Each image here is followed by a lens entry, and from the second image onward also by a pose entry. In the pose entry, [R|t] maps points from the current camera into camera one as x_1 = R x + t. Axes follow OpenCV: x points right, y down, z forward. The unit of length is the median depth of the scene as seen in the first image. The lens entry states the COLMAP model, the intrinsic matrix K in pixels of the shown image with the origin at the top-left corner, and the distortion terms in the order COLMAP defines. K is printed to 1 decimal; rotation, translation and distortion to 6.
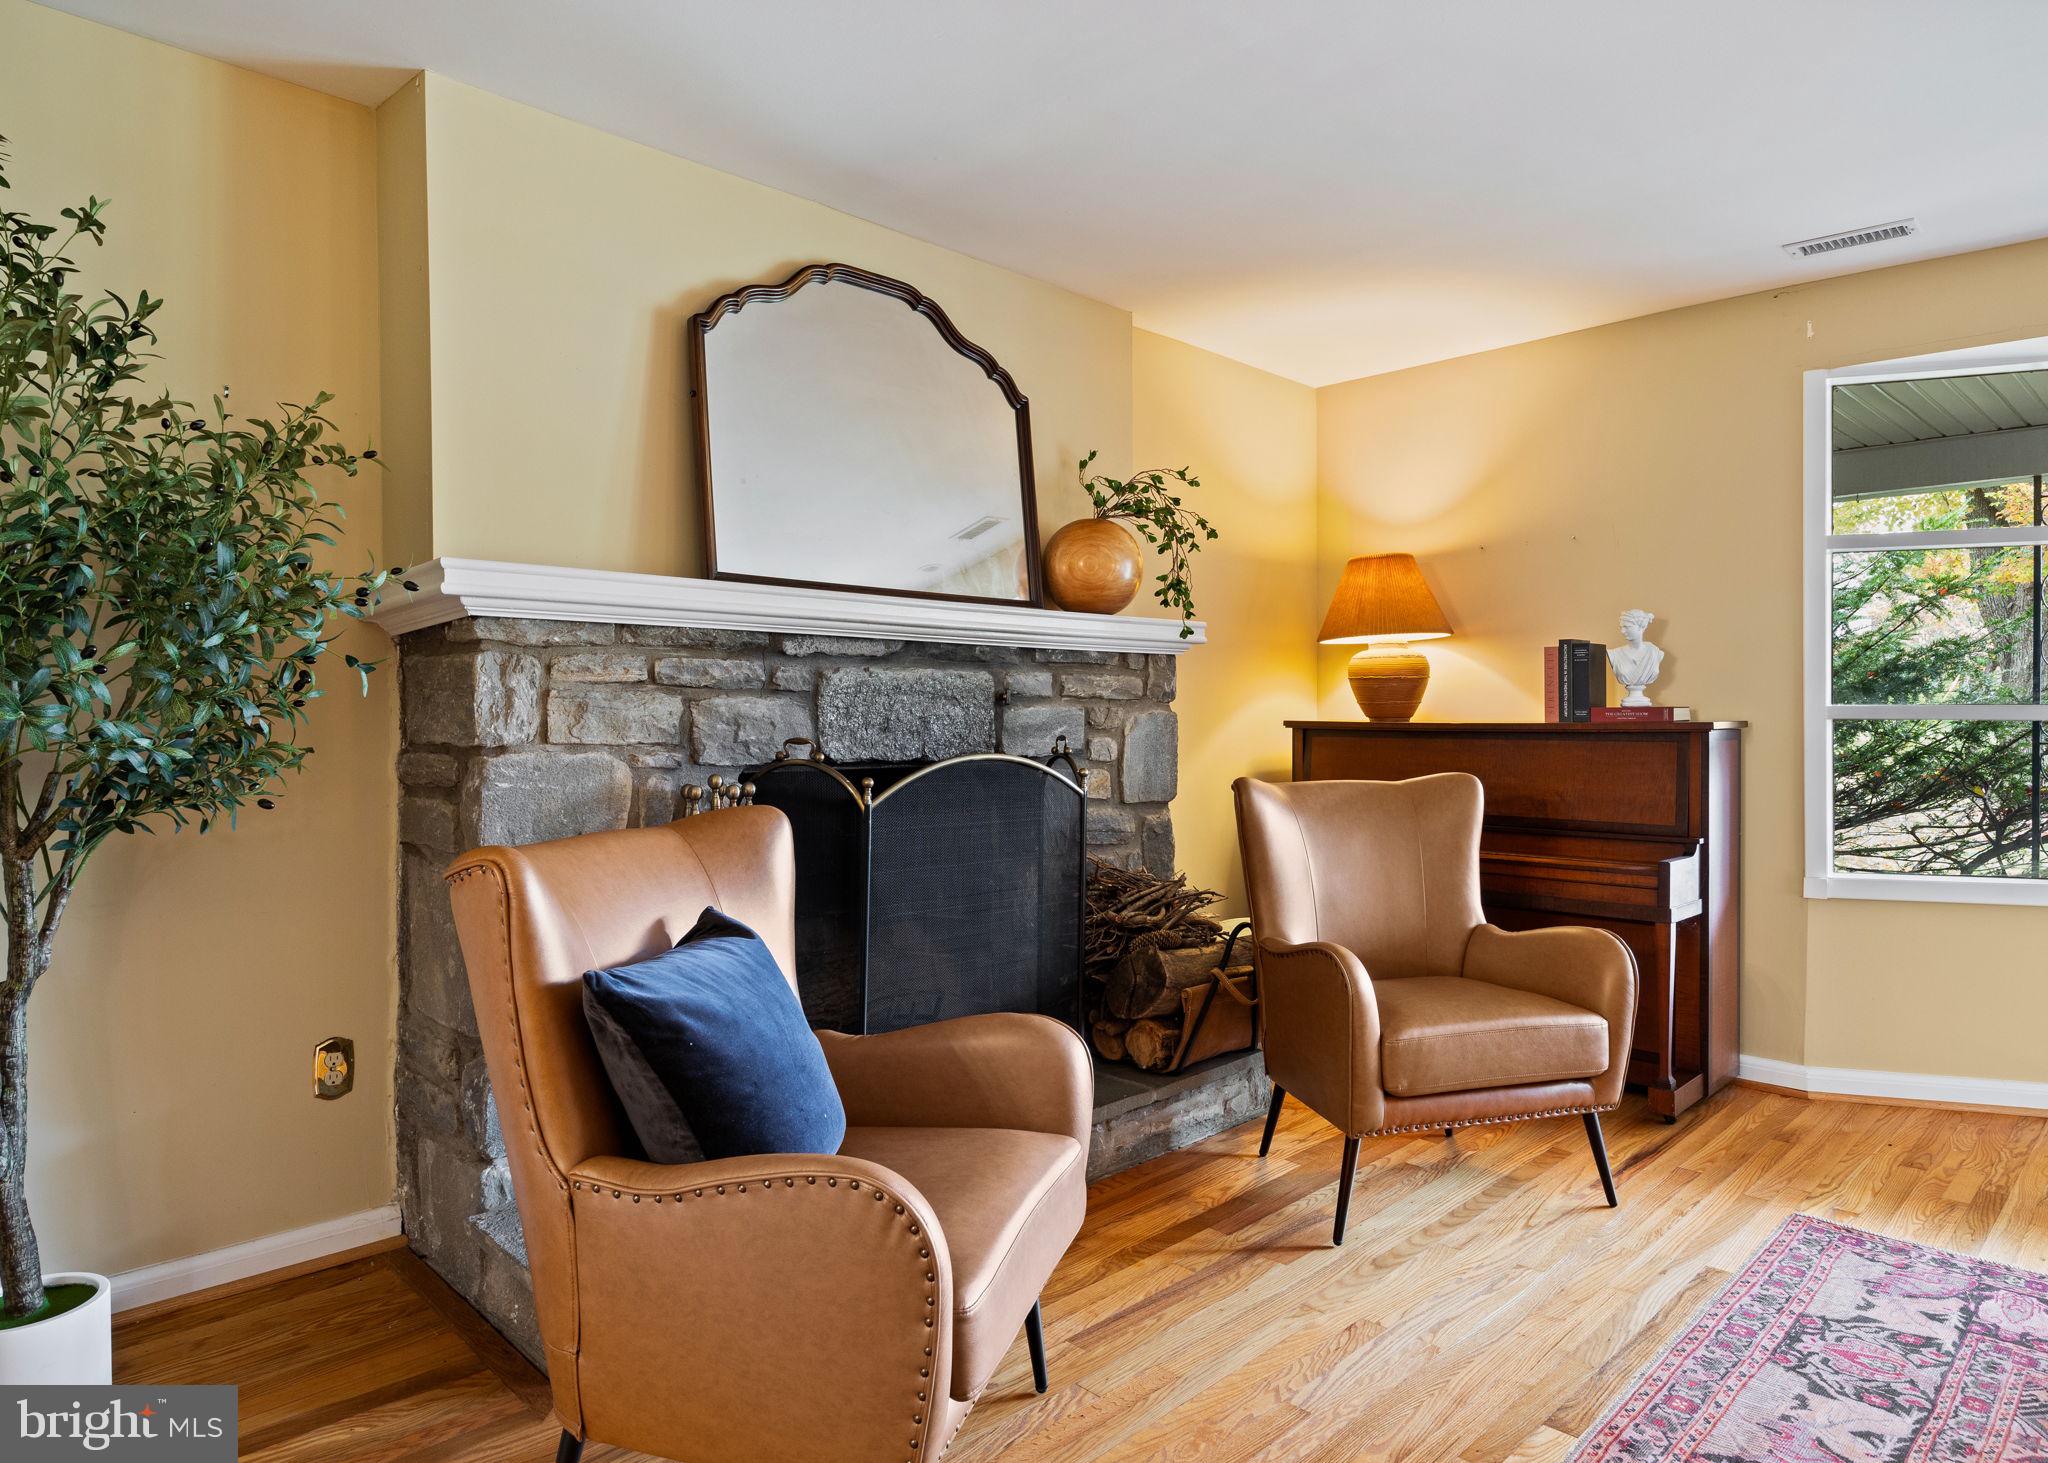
lens RADIAL K [[1206.6, 0, 1040.2], [0, 1206.6, 732.9], [0, 0, 1]] dist [-0.013033, -0.001653]
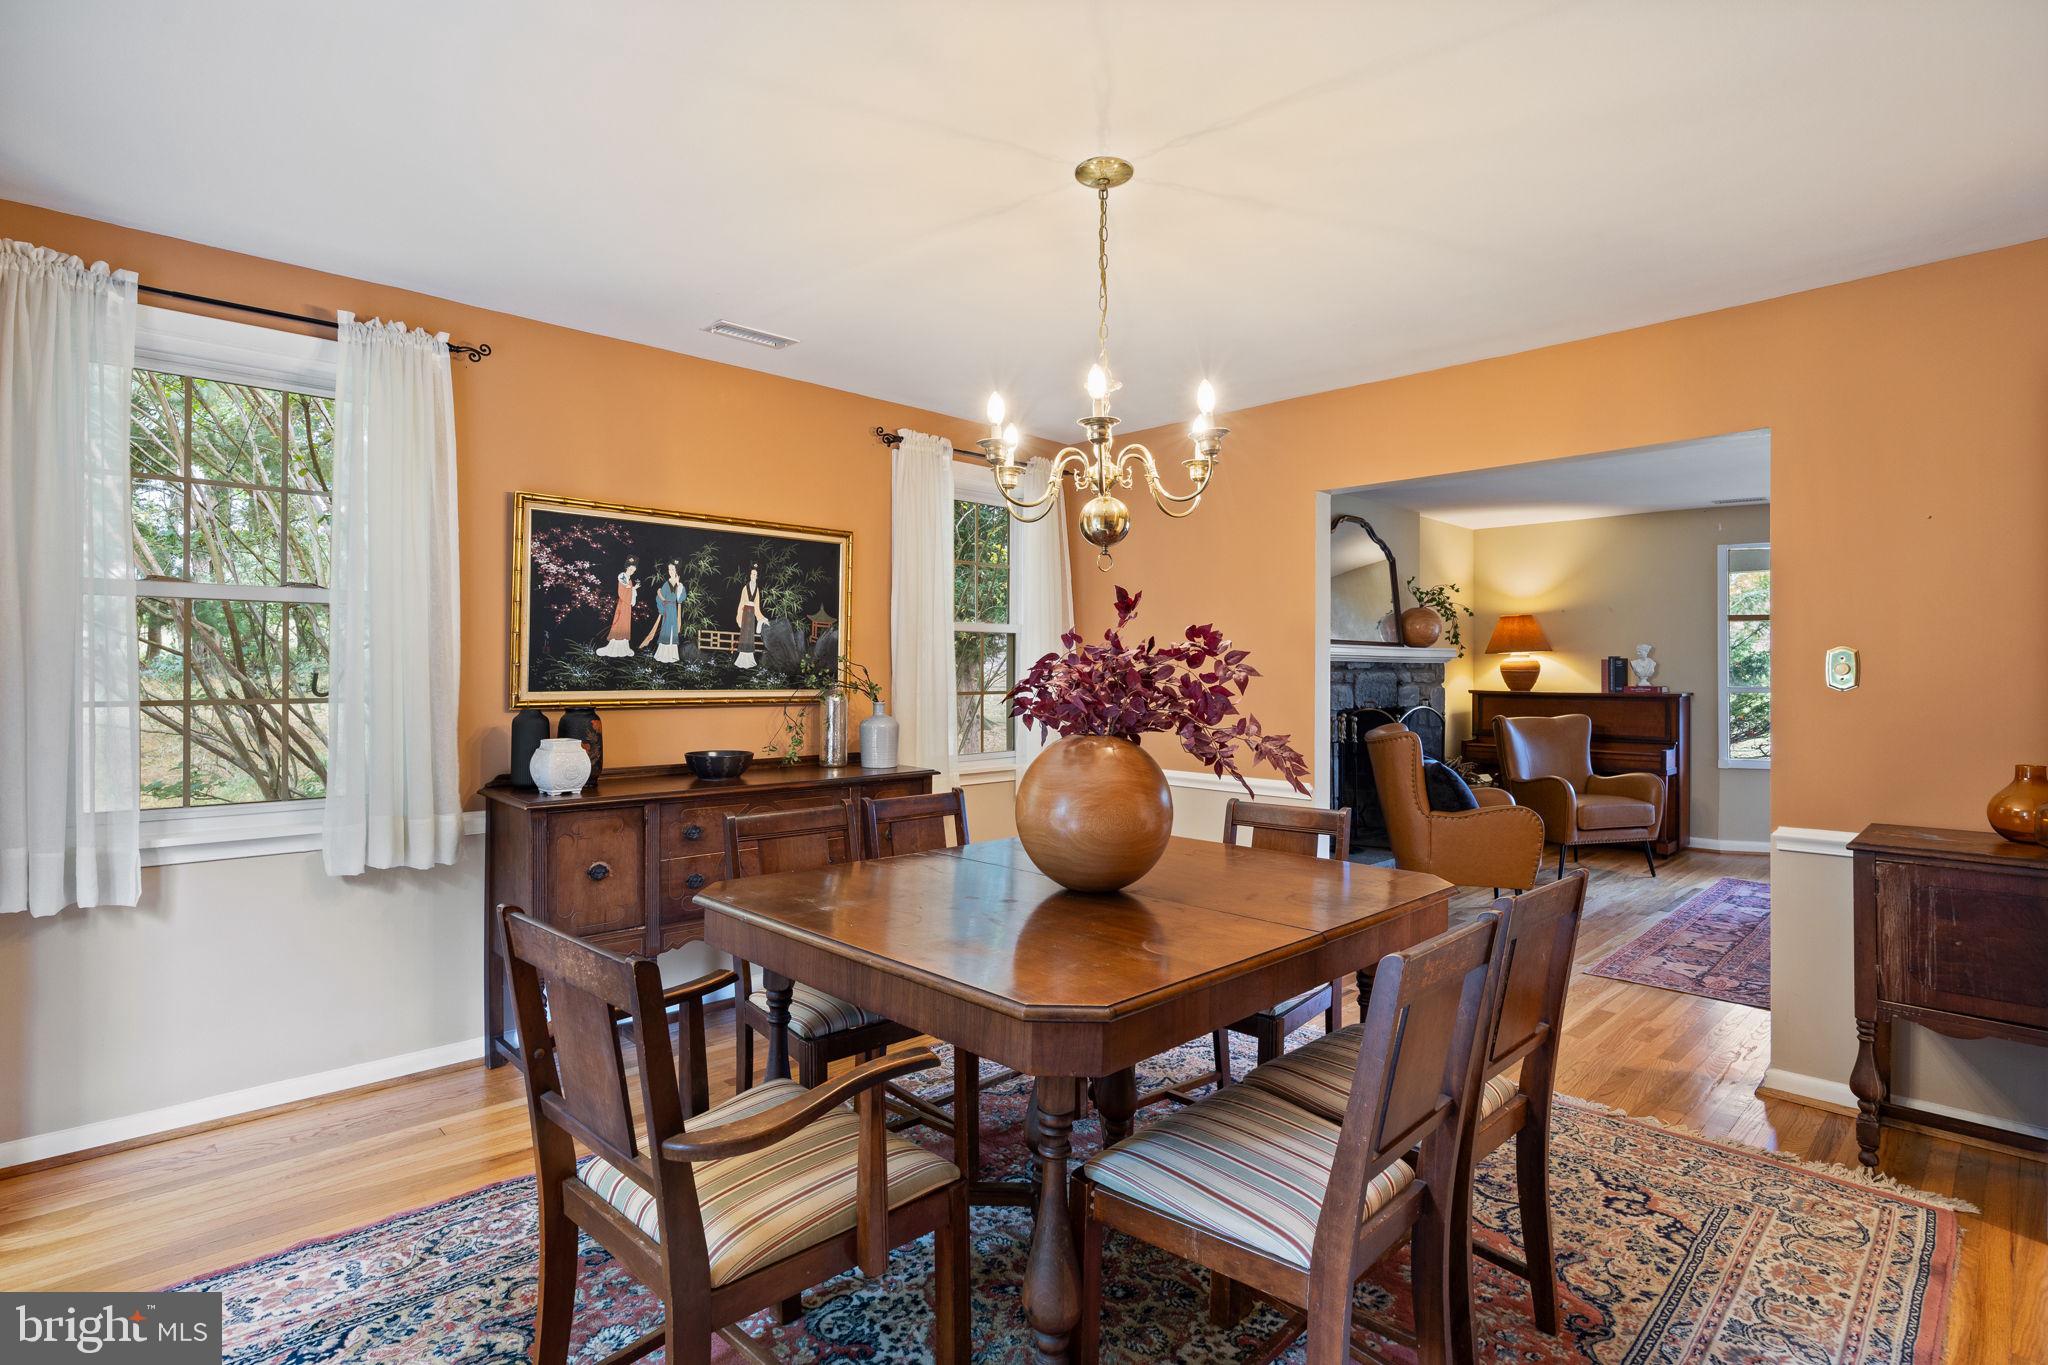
lens RADIAL K [[954.7, 0, 1015.6], [0, 954.7, 674.1], [0, 0, 1]] dist [-0.021048, -0.000421]
pose [[0.999574, 0.004850, -0.028767, -0.728895], [-0.005144, 0.999935, -0.010169, -0.022411], [0.028715, 0.010313, 0.999534, -0.942316]]
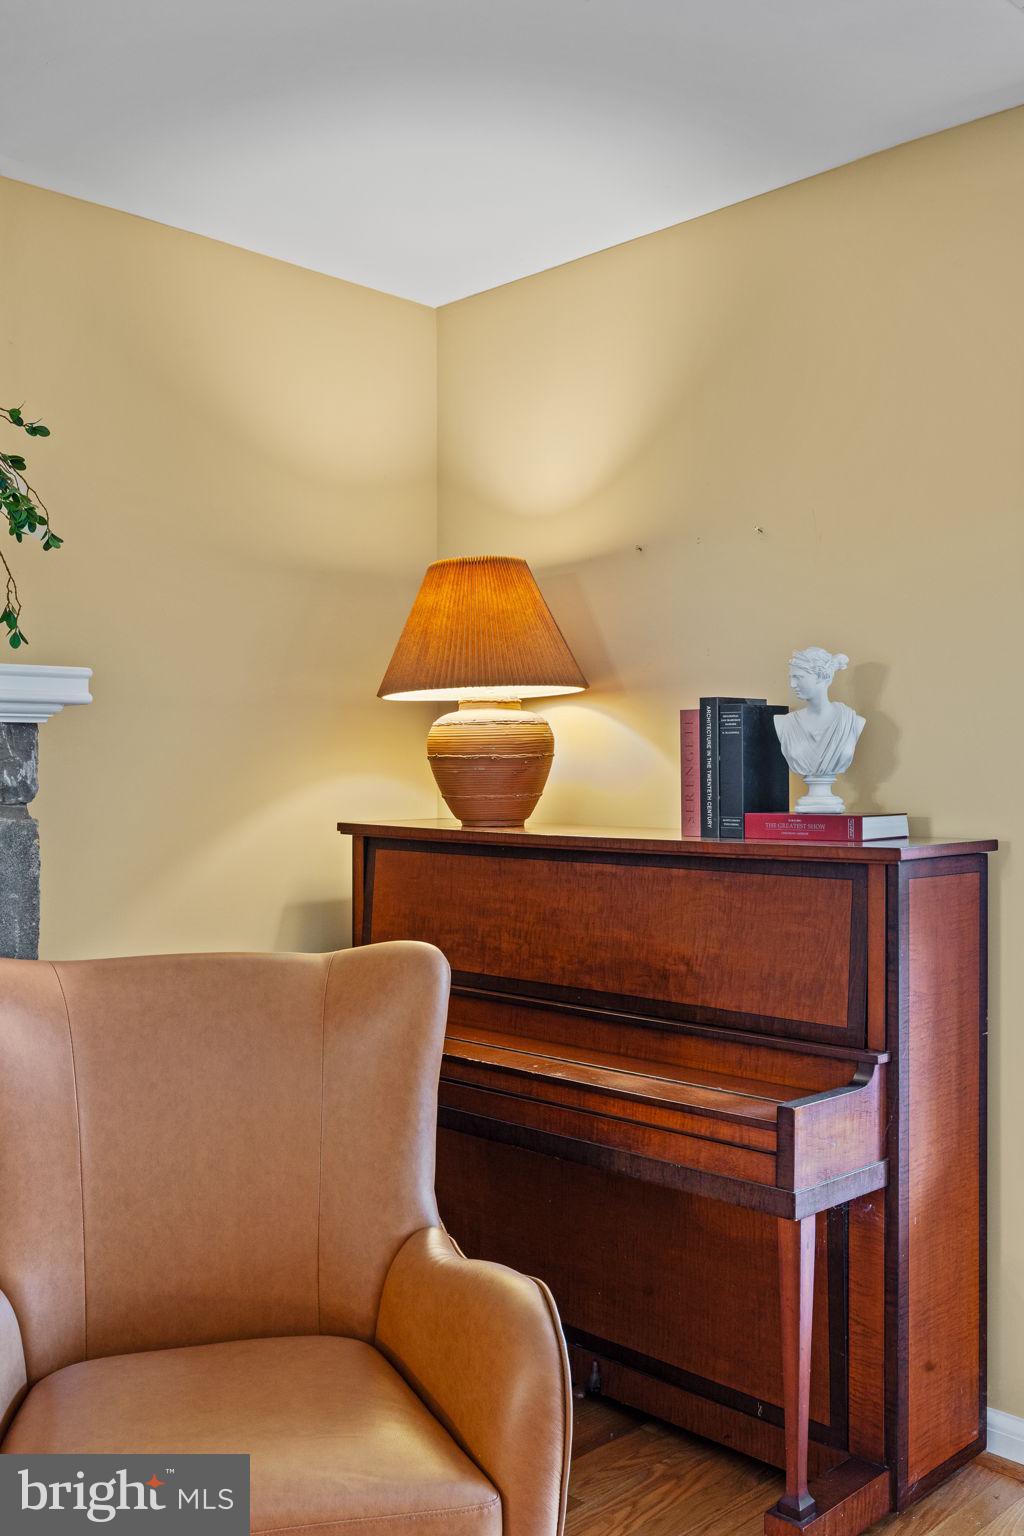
lens RADIAL K [[1412.1, 0, 506.7], [0, 1412.1, 767.3], [0, 0, 1]] dist [-0.010814, 0.000000]
pose [[0.999988, 0.003063, -0.003696, 0.382698], [-0.003119, 0.999876, -0.015410, -0.036419], [0.003649, 0.015421, 0.999874, 0.341746]]
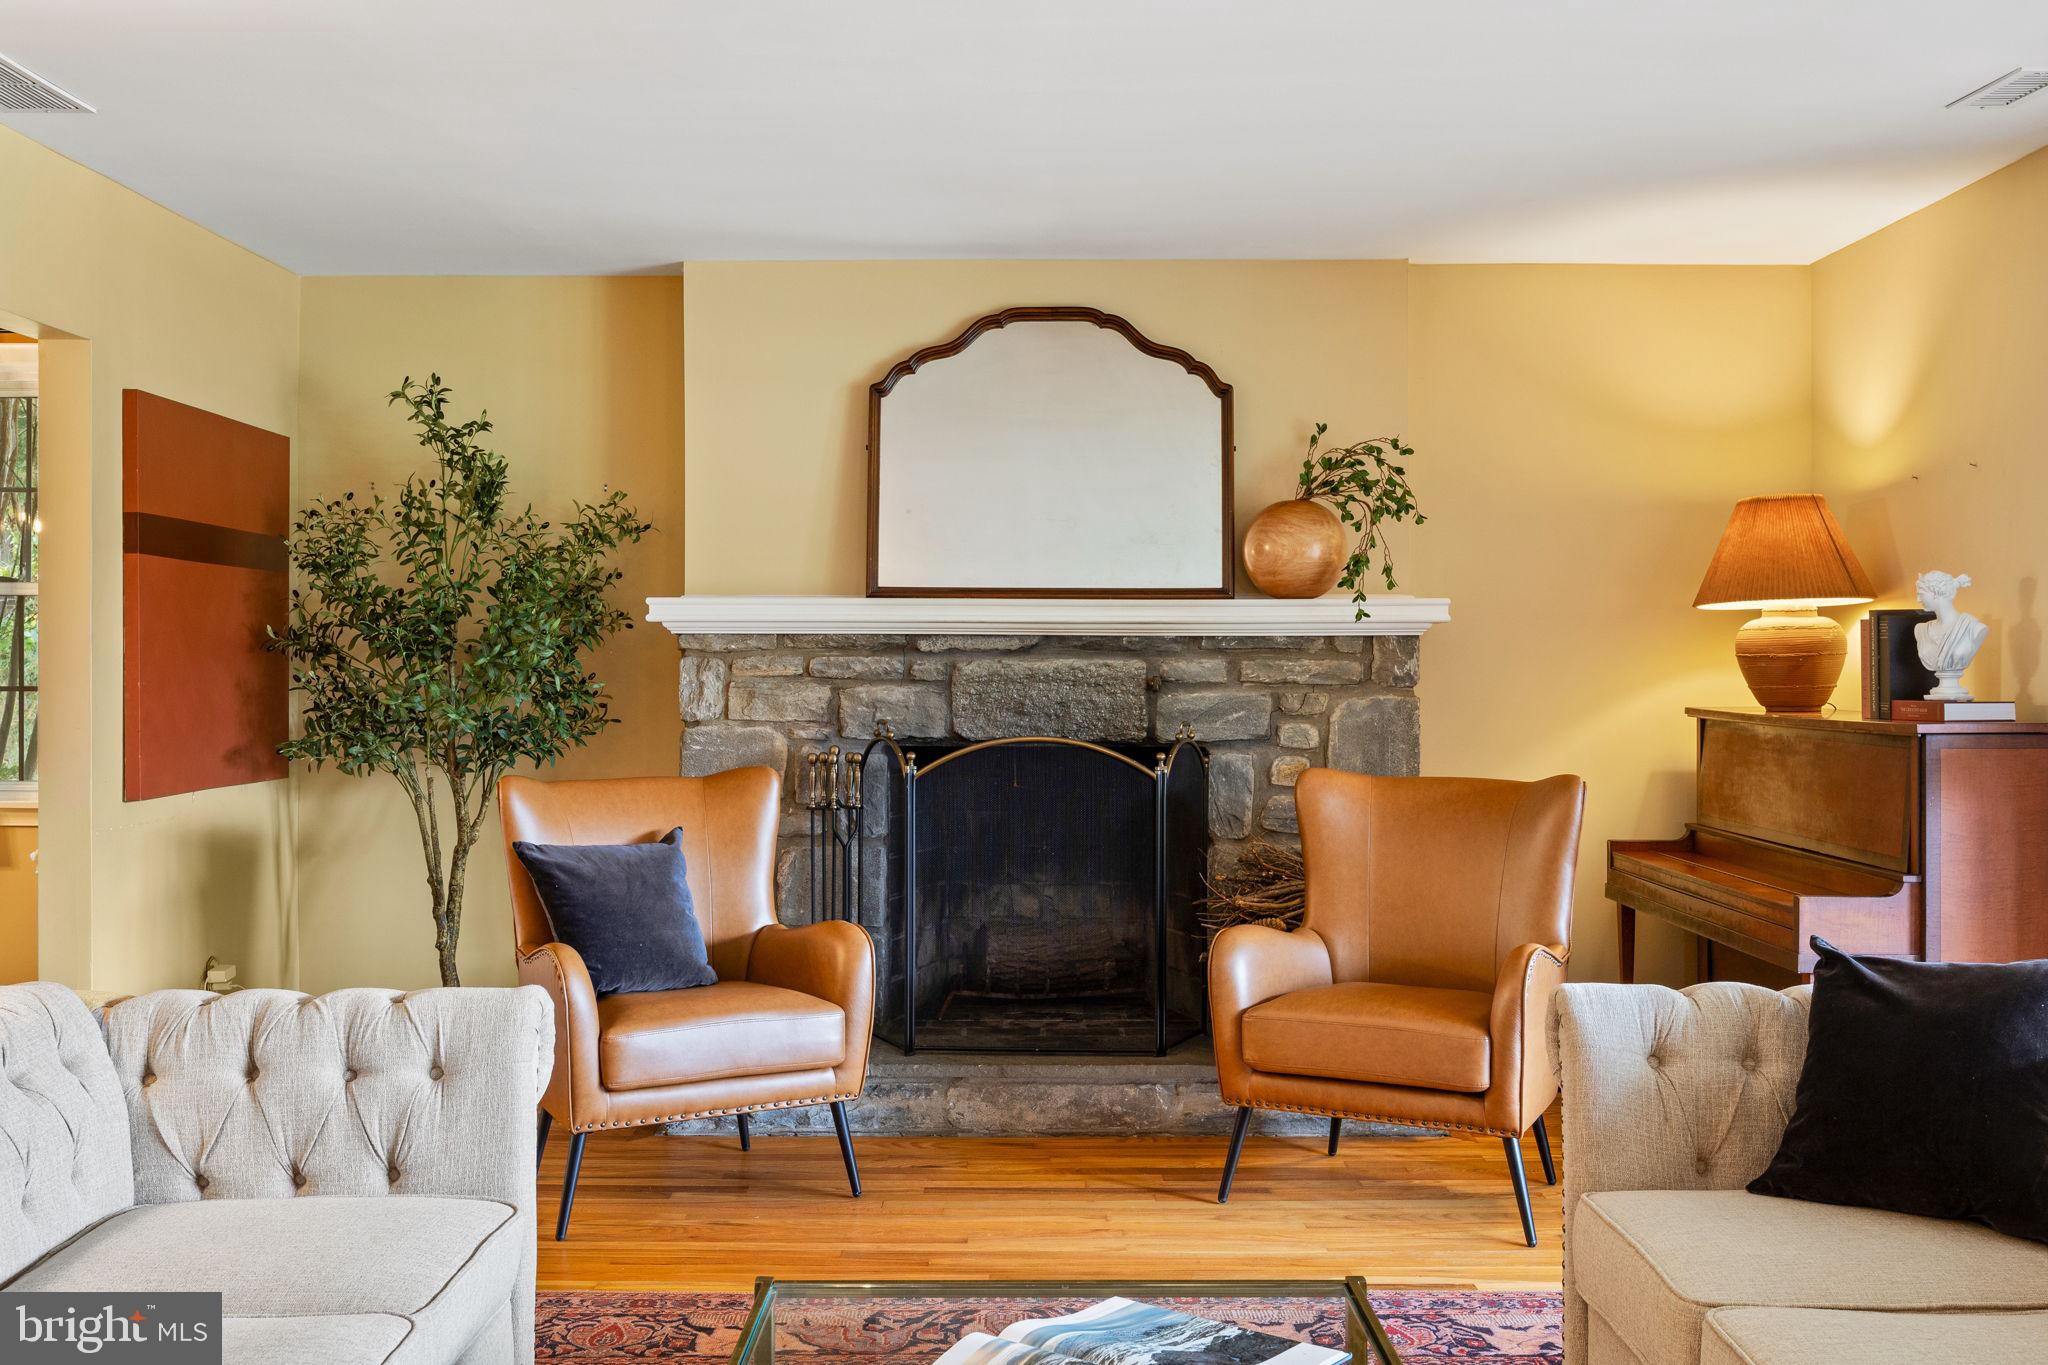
lens RADIAL K [[1939.0, 0, 1032.6], [0, 1939.0, 664.4], [0, 0, 1]] dist [-0.014893, 0.000000]
pose [[0.714234, 0.003786, -0.699897, 1.030513], [-0.012133, 0.999902, -0.006972, -0.031756], [0.699802, 0.013471, 0.714210, -0.279302]]
